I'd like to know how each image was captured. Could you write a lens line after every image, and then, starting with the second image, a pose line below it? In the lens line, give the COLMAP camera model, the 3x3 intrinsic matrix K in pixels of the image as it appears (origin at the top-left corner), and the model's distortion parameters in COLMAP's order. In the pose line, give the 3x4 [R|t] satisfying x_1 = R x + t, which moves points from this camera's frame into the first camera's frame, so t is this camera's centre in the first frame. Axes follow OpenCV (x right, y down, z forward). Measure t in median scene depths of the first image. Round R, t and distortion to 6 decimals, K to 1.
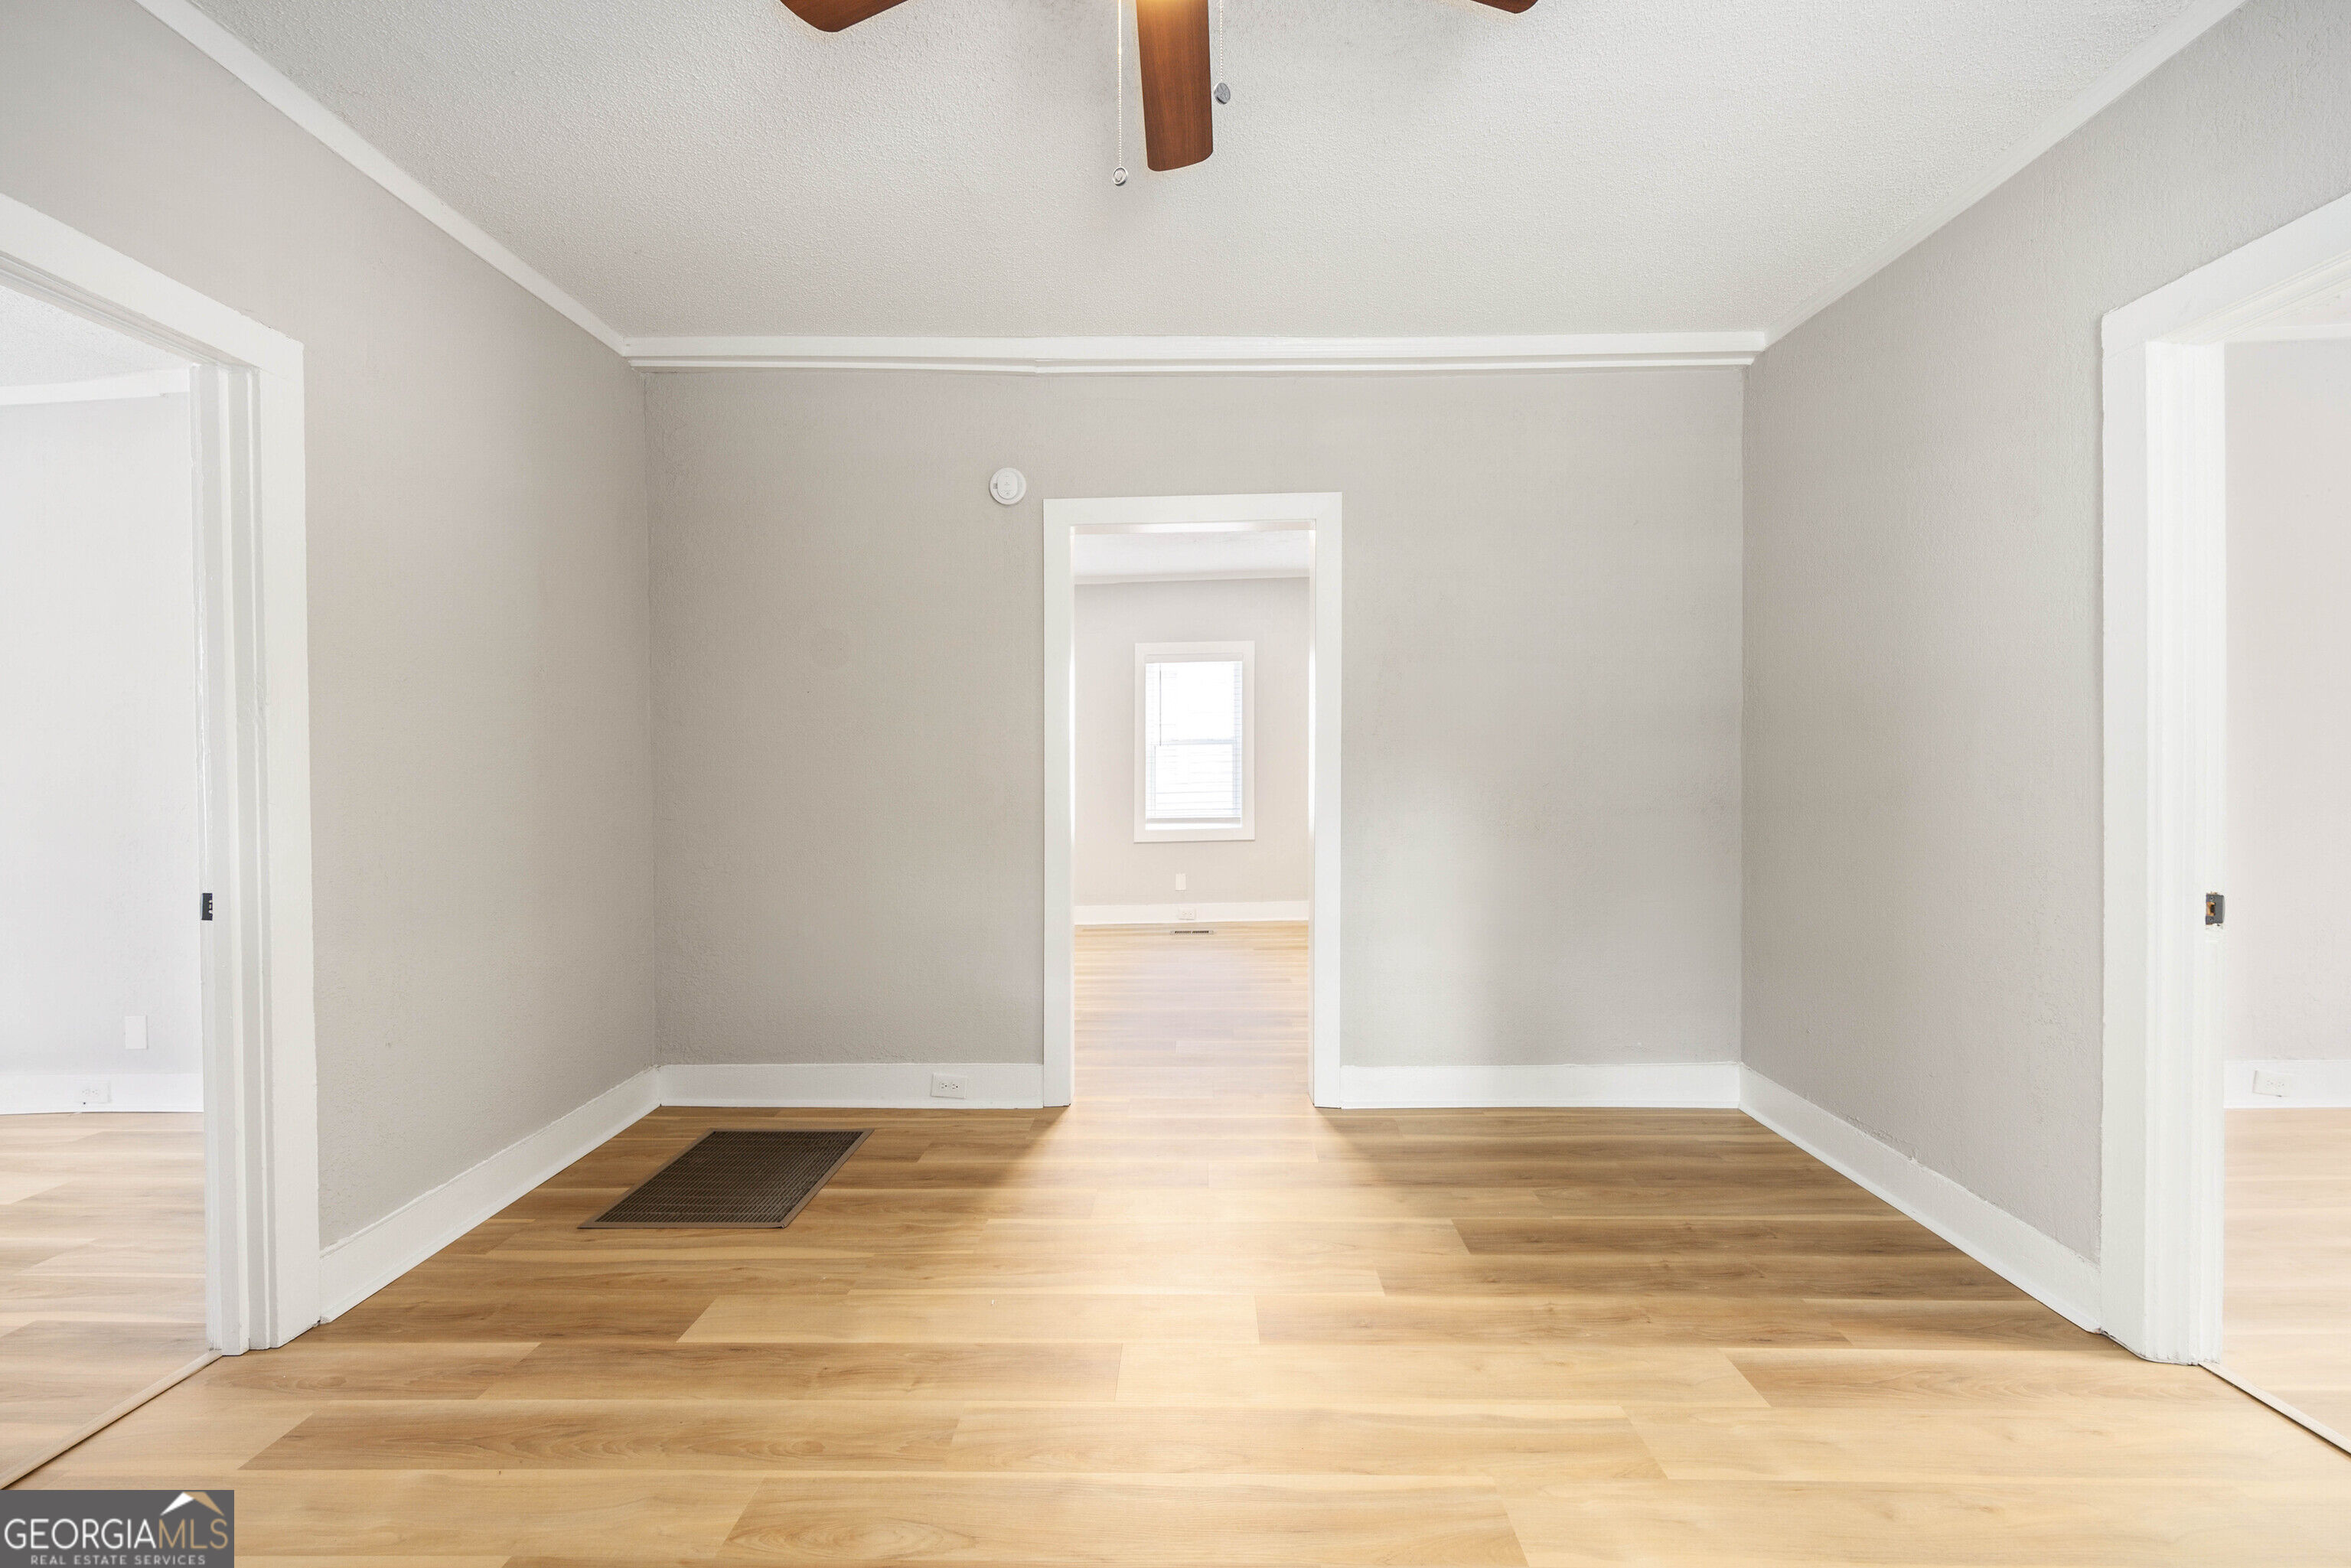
lens RADIAL K [[940.9, 0, 1176.1], [0, 940.9, 782.4], [0, 0, 1]] dist [-0.004346, -0.000160]
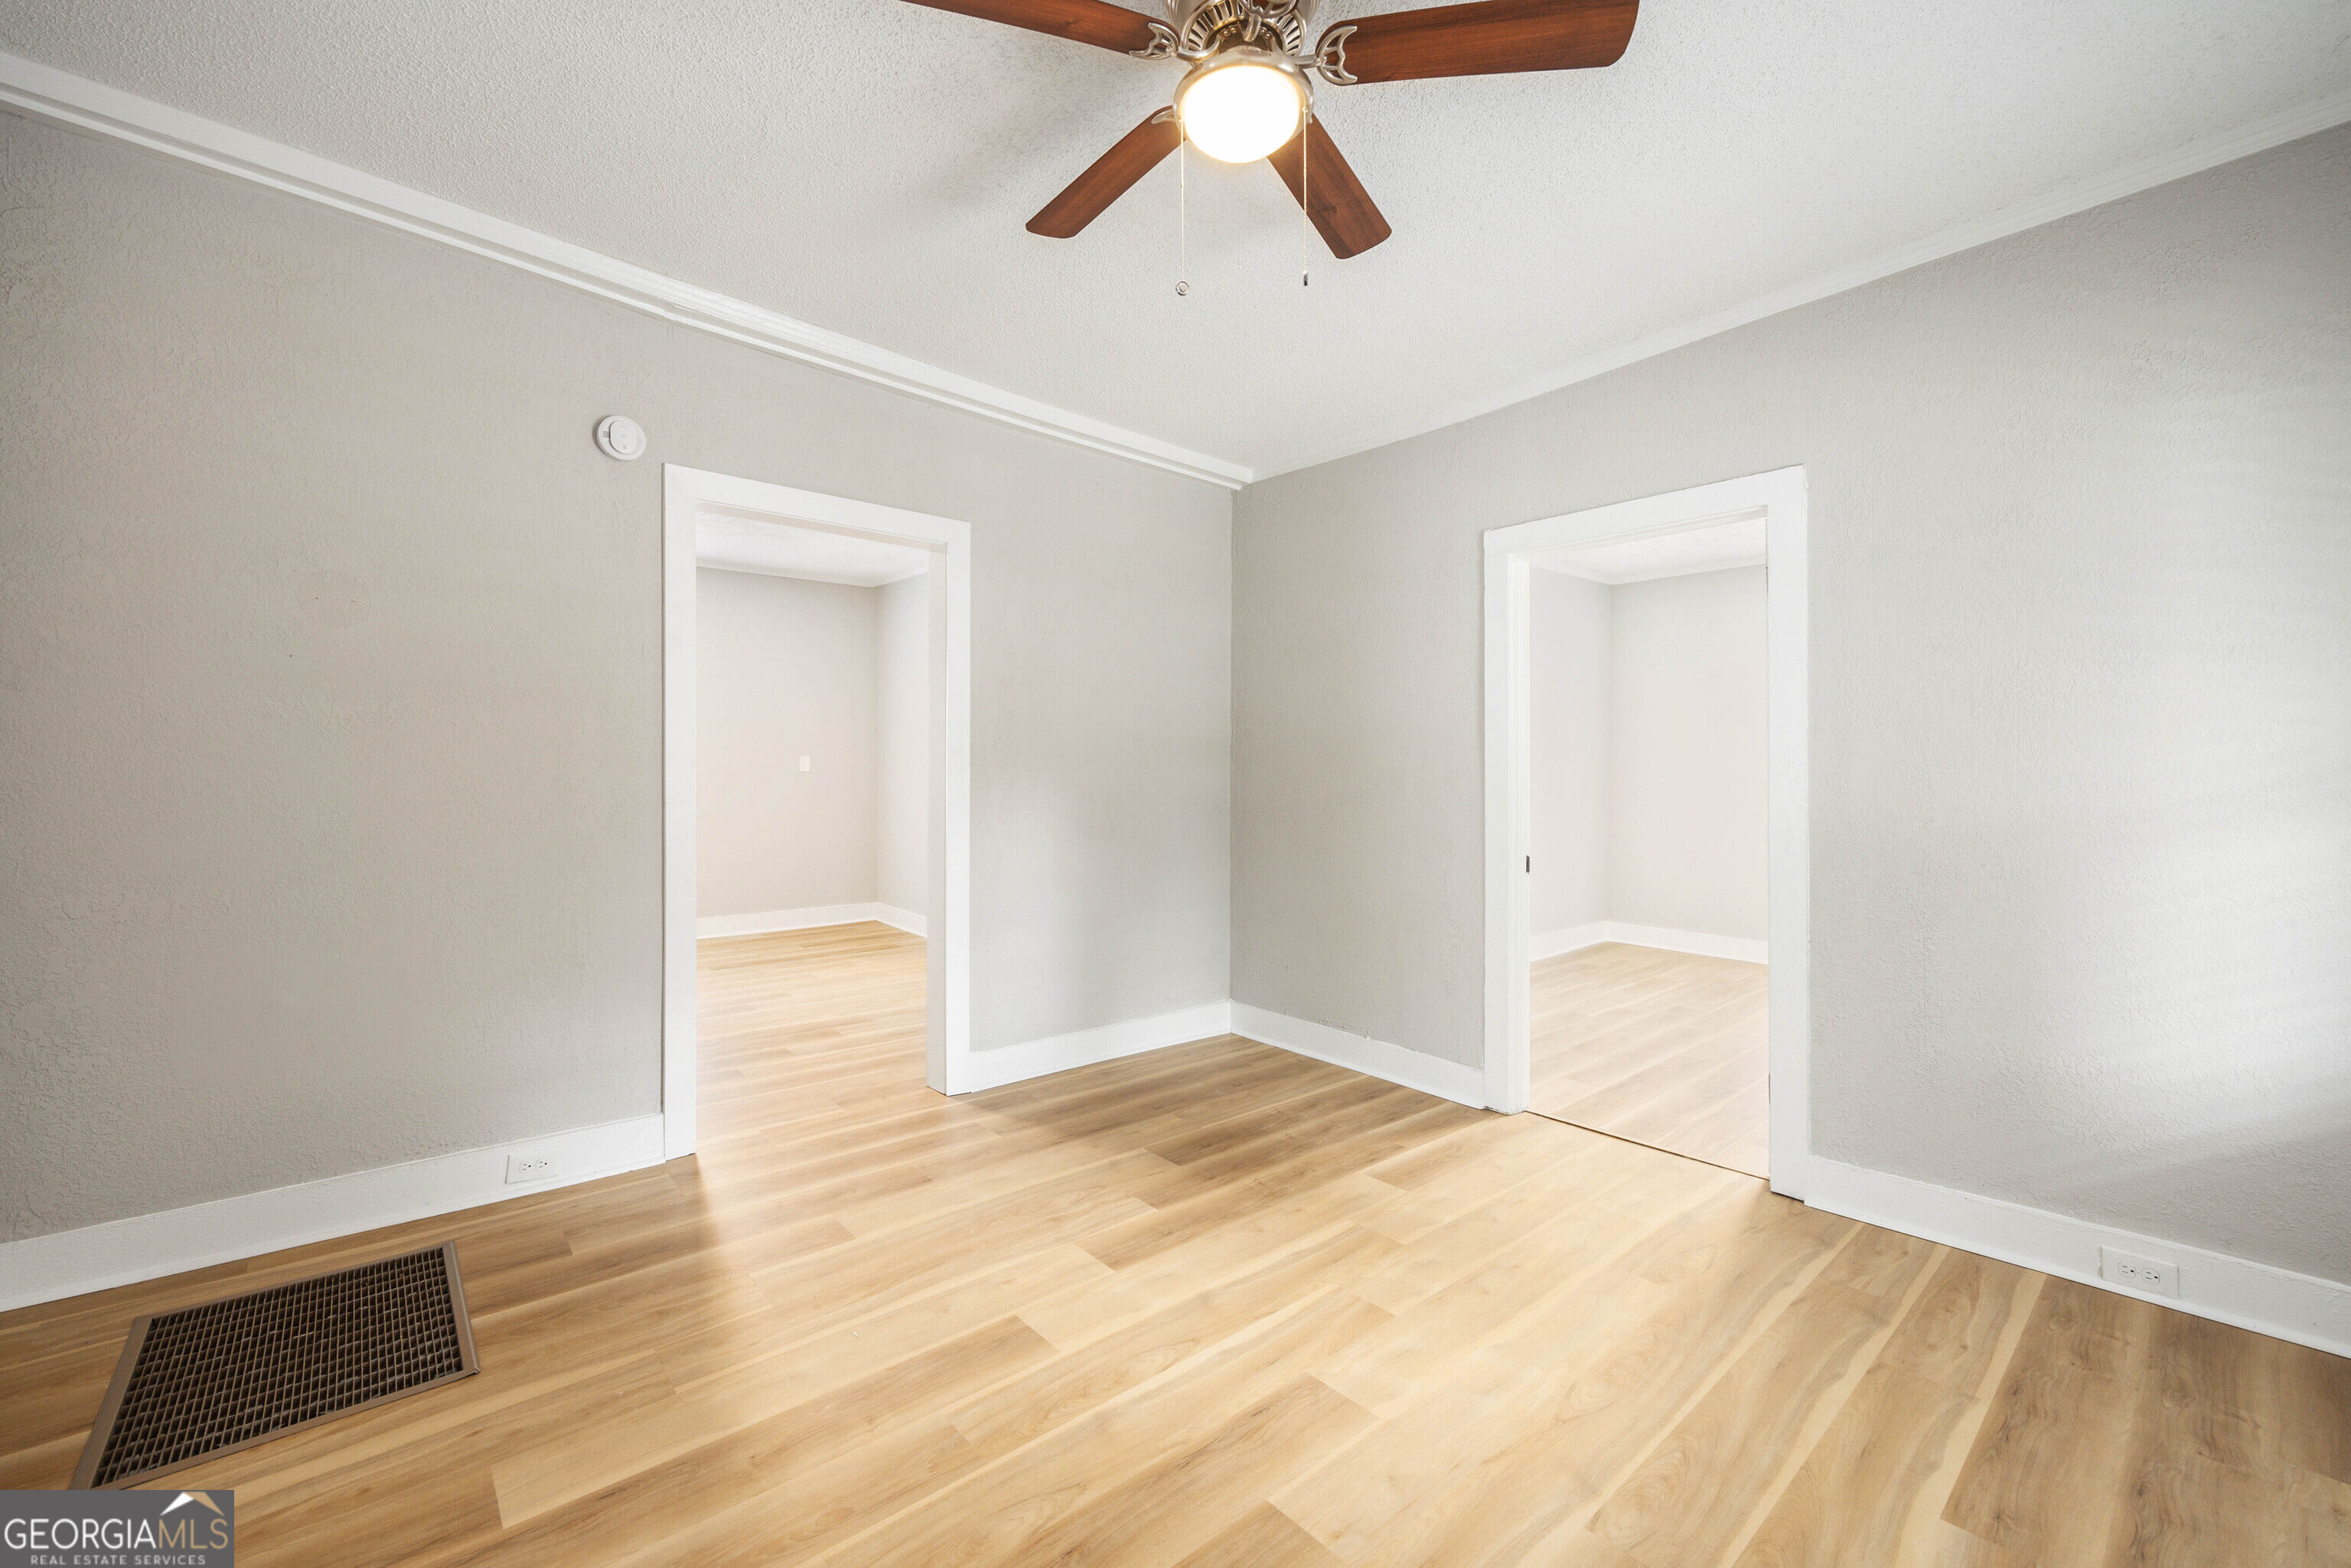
lens RADIAL K [[940.9, 0, 1140.2], [0, 940.9, 781.1], [0, 0, 1]] dist [-0.004346, -0.000160]
pose [[0.750716, 0.015285, 0.660448, -0.528693], [-0.008866, 0.999875, -0.013062, 0.001787], [-0.660566, 0.003950, 0.750758, 0.078319]]
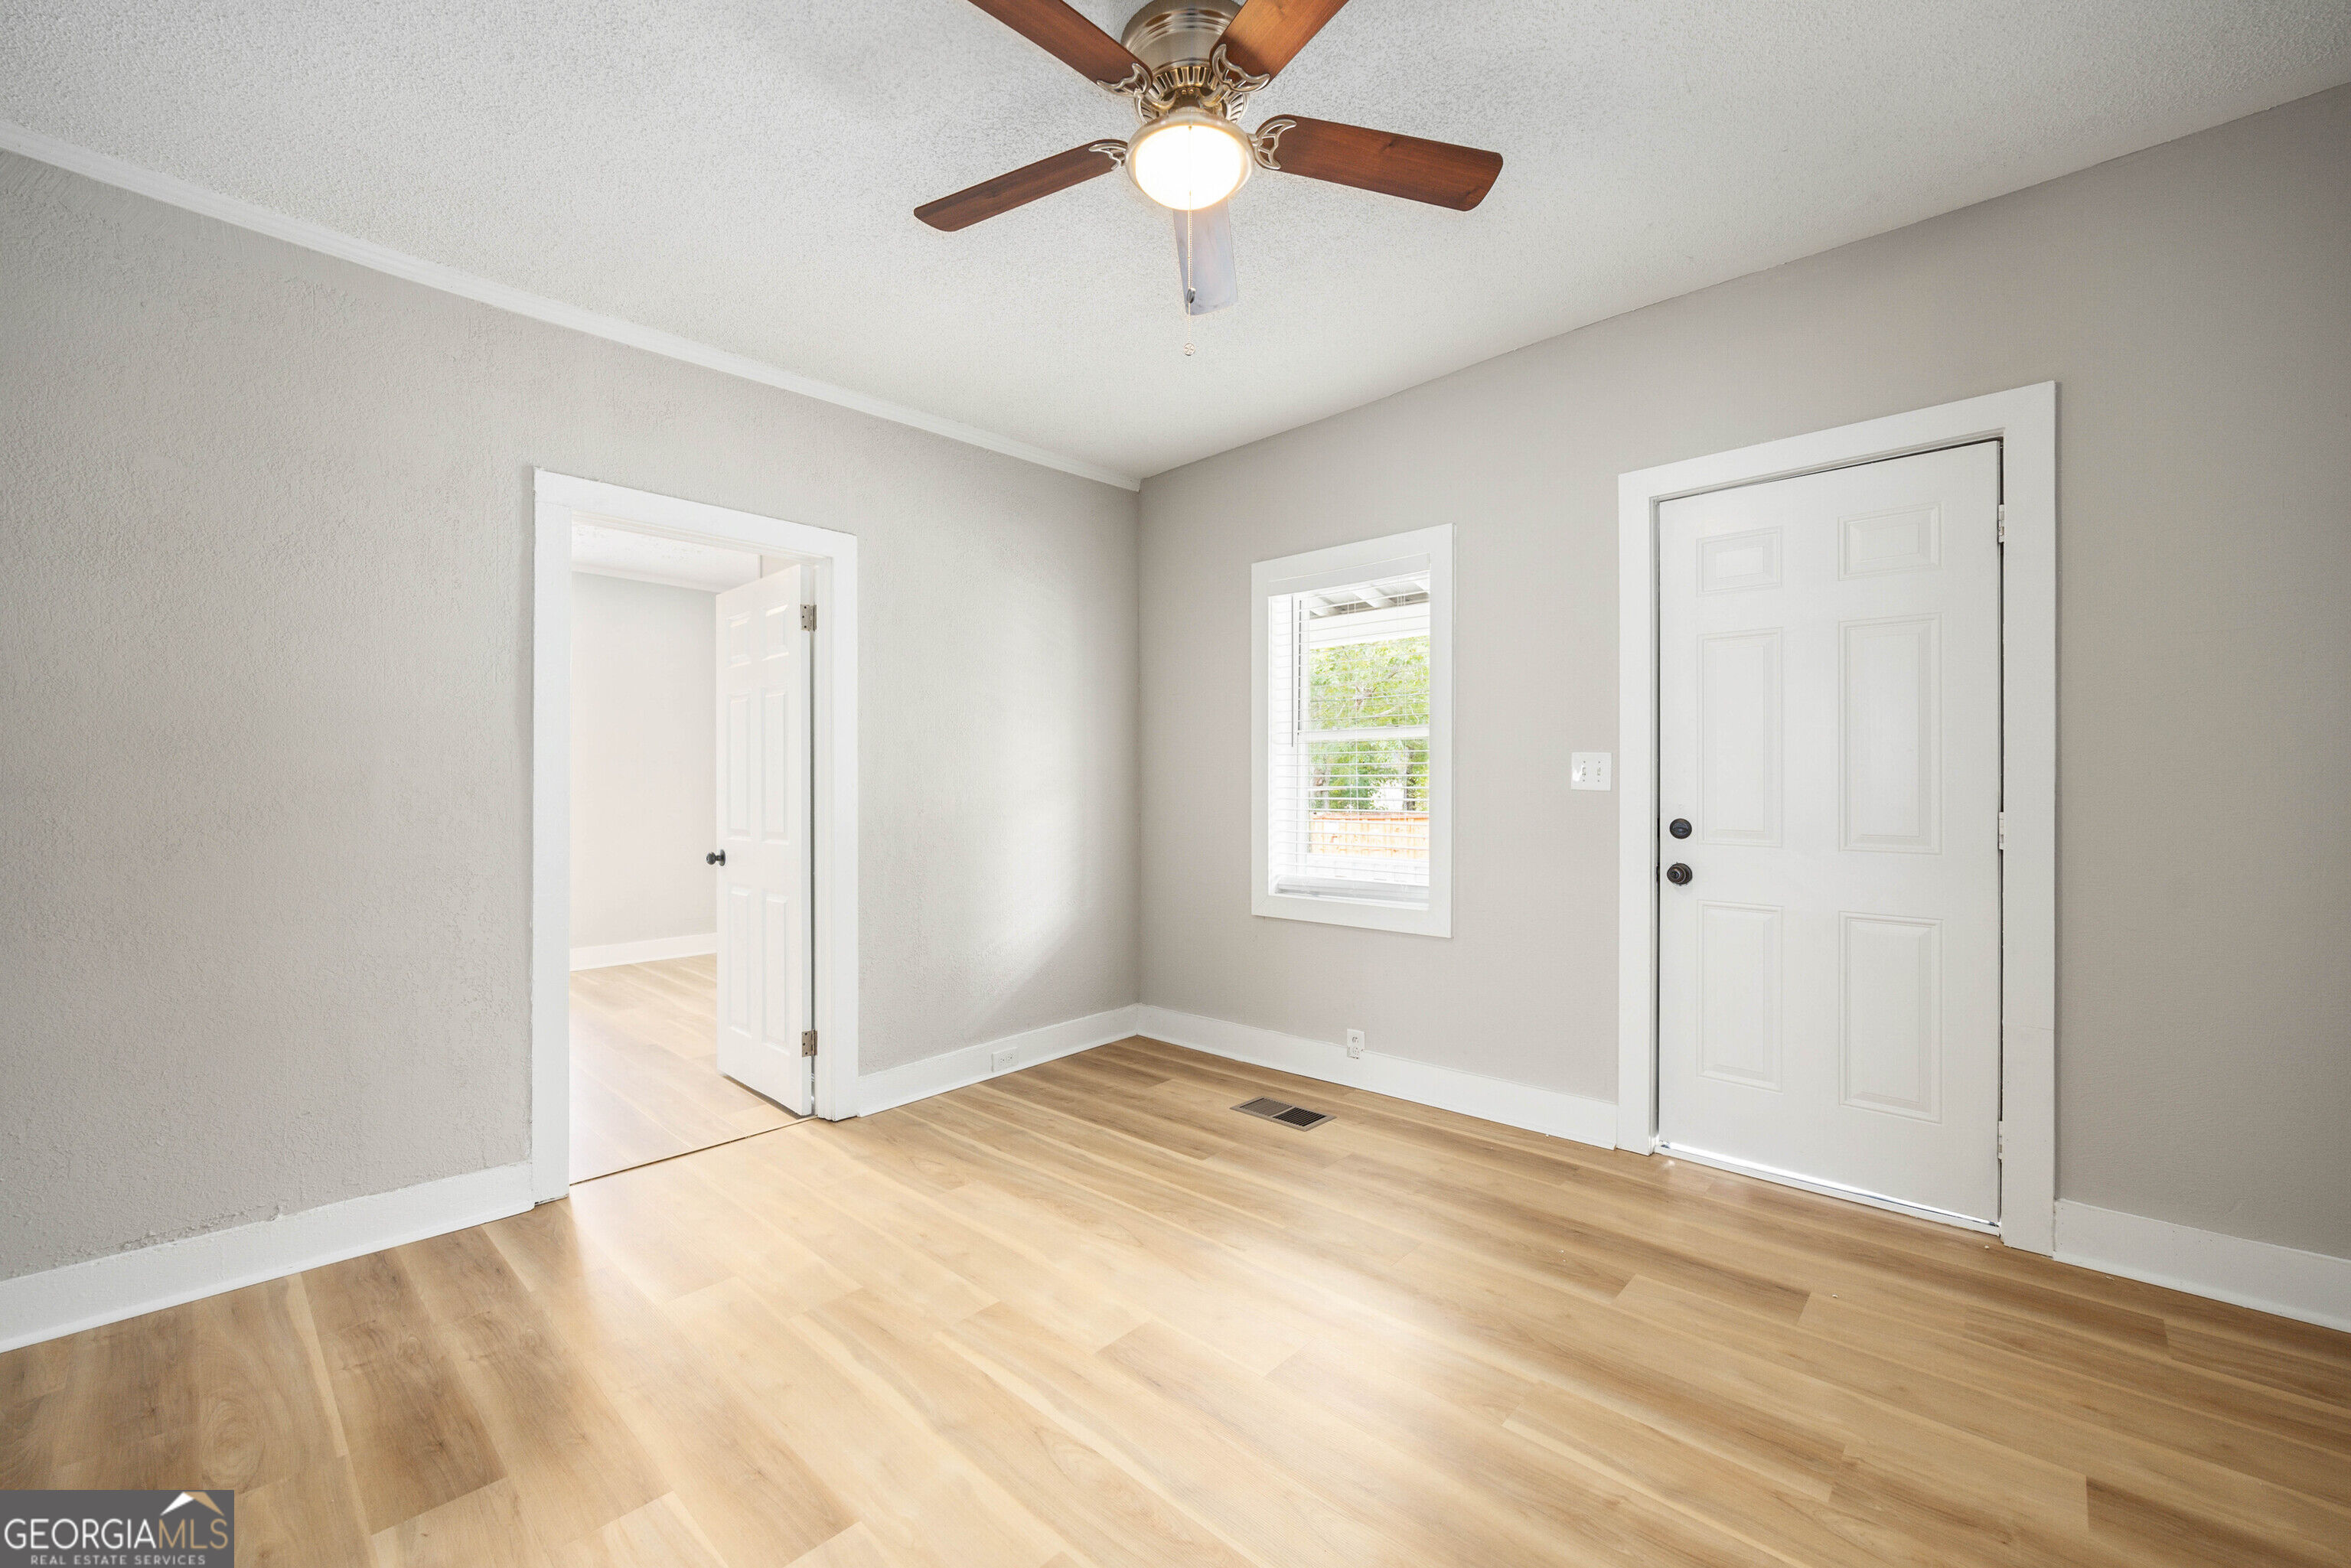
lens RADIAL K [[940.9, 0, 1175.9], [0, 940.9, 785.3], [0, 0, 1]] dist [-0.004346, -0.000160]
pose [[-0.749761, 0.015224, 0.661533, -0.502195], [0.019219, 0.999815, -0.001228, -0.007663], [-0.661429, 0.011793, -0.749915, 1.099715]]
